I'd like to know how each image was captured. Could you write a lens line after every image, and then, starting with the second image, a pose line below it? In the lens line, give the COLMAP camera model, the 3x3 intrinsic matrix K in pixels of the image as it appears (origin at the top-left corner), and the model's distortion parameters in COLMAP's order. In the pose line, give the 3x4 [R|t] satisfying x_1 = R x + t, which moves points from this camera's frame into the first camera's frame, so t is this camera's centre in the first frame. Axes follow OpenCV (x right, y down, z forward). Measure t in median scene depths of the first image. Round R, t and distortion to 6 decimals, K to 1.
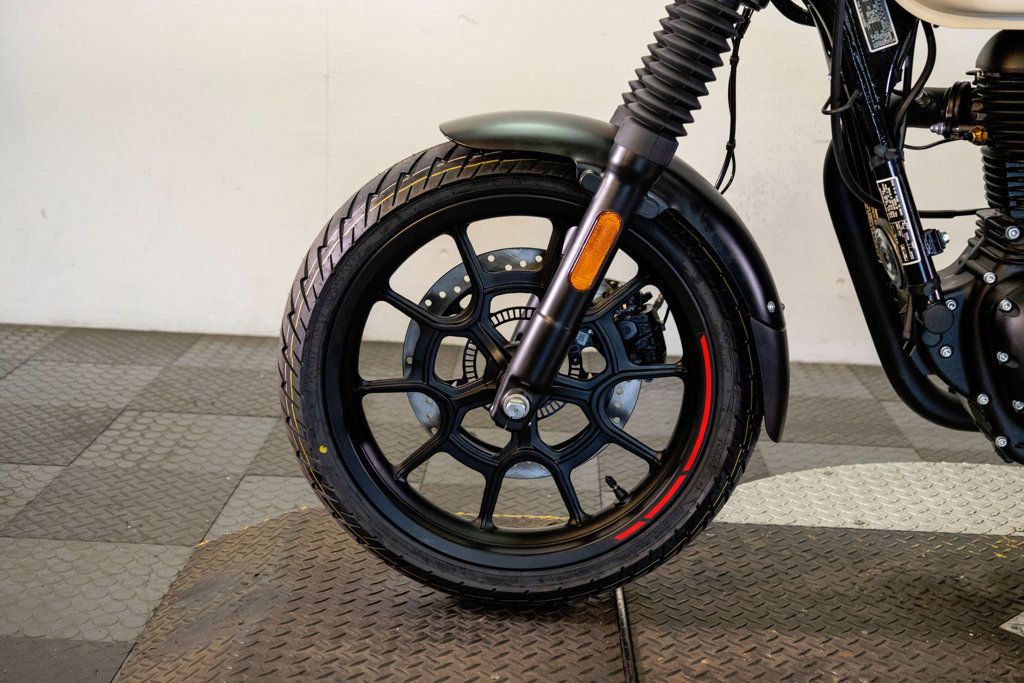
lens RADIAL K [[1409.9, 0, 537.1], [0, 1409.9, 355.1], [0, 0, 1]] dist [0.034200, 0.000000]
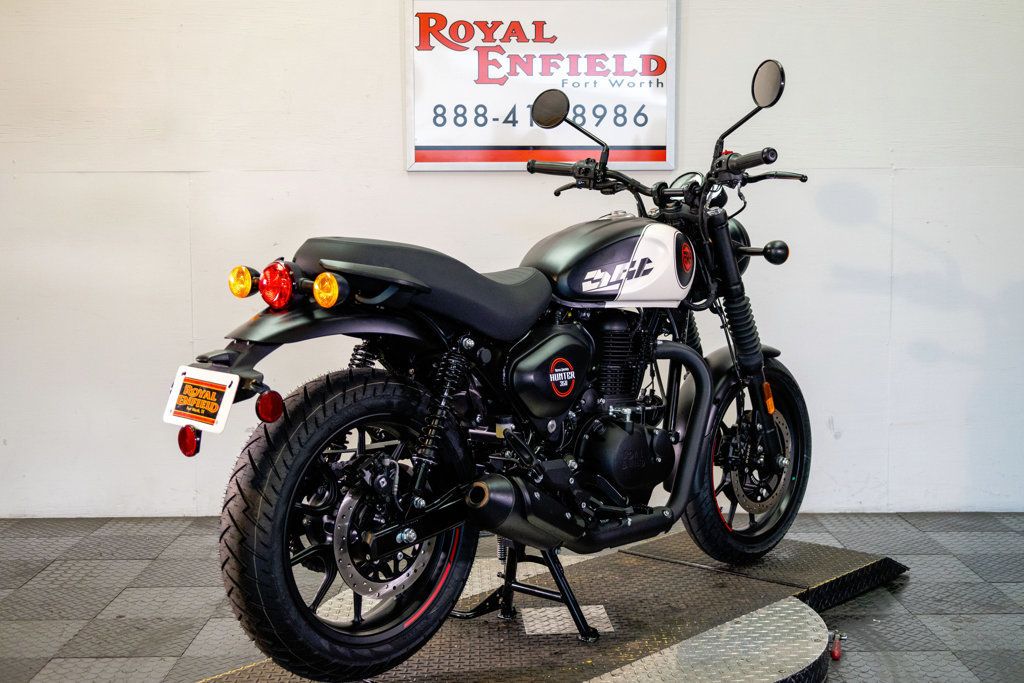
lens RADIAL K [[1409.9, 0, 519.4], [0, 1409.9, 342.7], [0, 0, 1]] dist [0.034200, 0.000000]
pose [[0.998608, -0.049574, 0.017992, 0.334263], [0.051908, 0.984214, -0.169199, 0.151453], [-0.009320, 0.169897, 0.985418, -0.963810]]
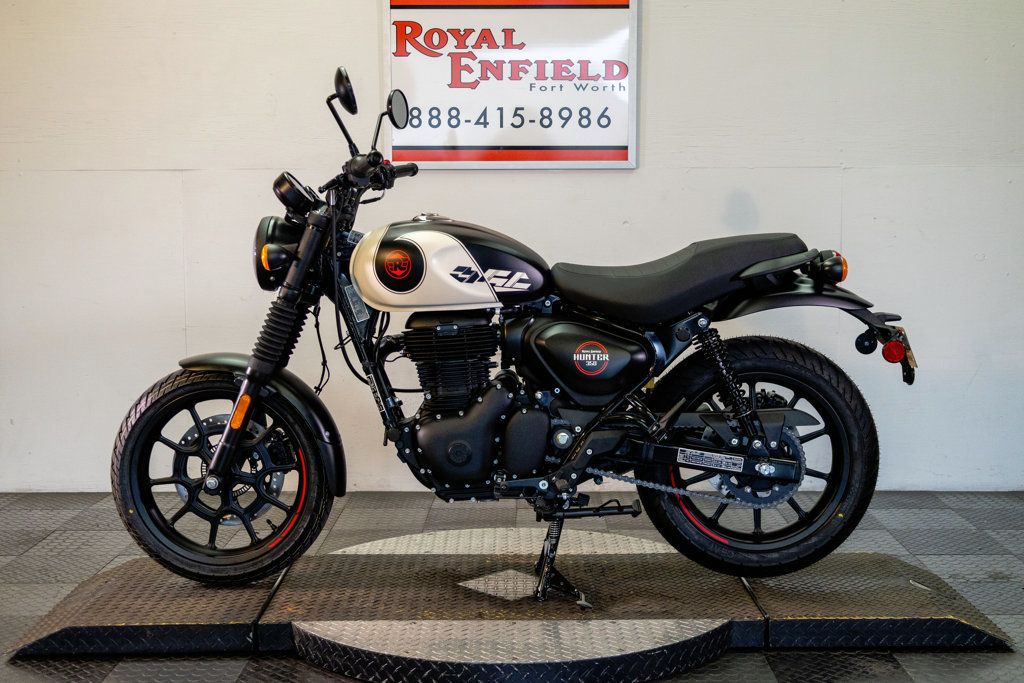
lens RADIAL K [[1409.9, 0, 516.7], [0, 1409.9, 343.5], [0, 0, 1]] dist [0.034200, 0.000000]
pose [[0.998905, -0.046782, -0.000790, 0.444263], [0.046076, 0.986485, -0.157237, 0.177836], [0.008135, 0.157028, 0.987561, -1.155471]]
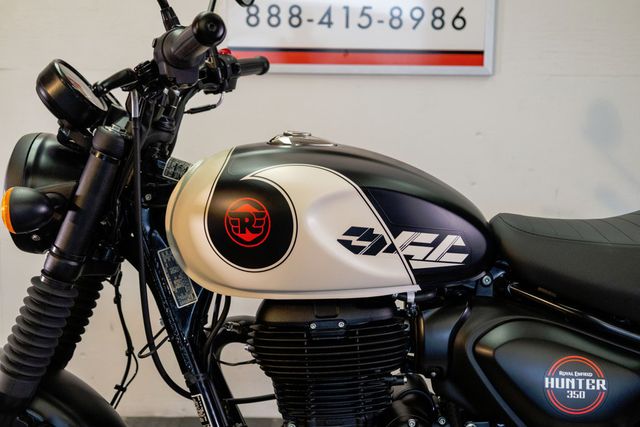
lens RADIAL K [[881.2, 0, 324.1], [0, 881.2, 217.3], [0, 0, 1]] dist [0.034200, 0.000000]
pose [[0.998916, -0.035501, 0.030104, 0.320826], [0.039105, 0.990862, -0.129085, -0.164008], [-0.025246, 0.130123, 0.991176, 0.085239]]
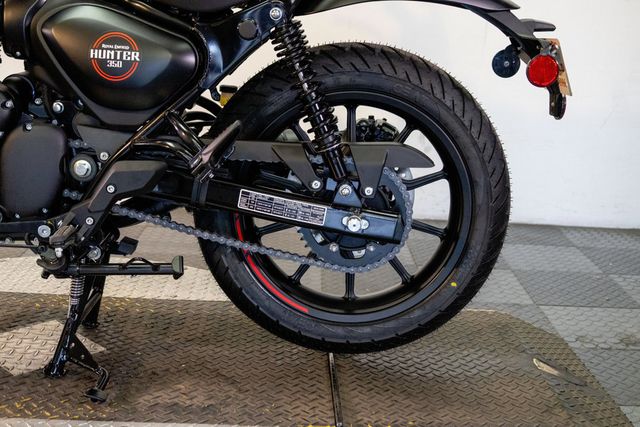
lens RADIAL K [[881.2, 0, 318.3], [0, 881.2, 218.3], [0, 0, 1]] dist [0.034200, 0.000000]
pose [[0.999523, 0.002490, 0.030771, 0.723214], [-0.002189, 0.999950, -0.009795, 0.056875], [-0.030794, 0.009723, 0.999478, -0.052470]]
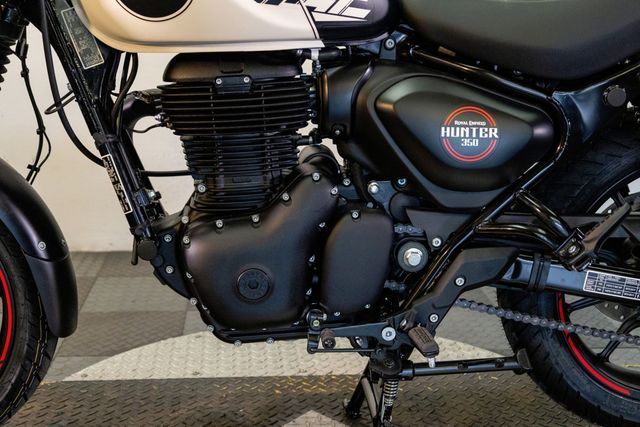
lens RADIAL K [[881.2, 0, 324.9], [0, 881.2, 225.6], [0, 0, 1]] dist [0.034200, 0.000000]
pose [[0.994192, -0.049650, 0.095485, 0.343375], [0.049664, 0.998763, 0.002238, -0.039888], [-0.095478, 0.002517, 0.995428, 0.071068]]
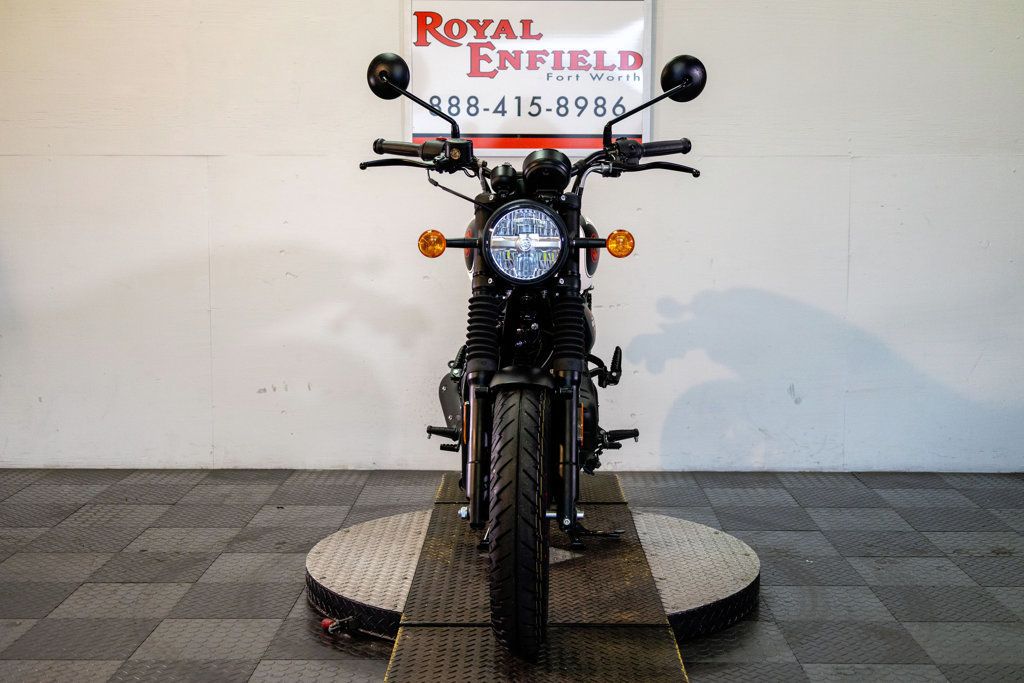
lens RADIAL K [[1409.9, 0, 515.7], [0, 1409.9, 336.9], [0, 0, 1]] dist [0.034200, 0.000000]
pose [[0.999147, -0.041225, -0.002352, 0.411012], [0.040351, 0.986887, -0.156285, 0.209486], [0.008764, 0.156056, 0.987709, -1.234114]]
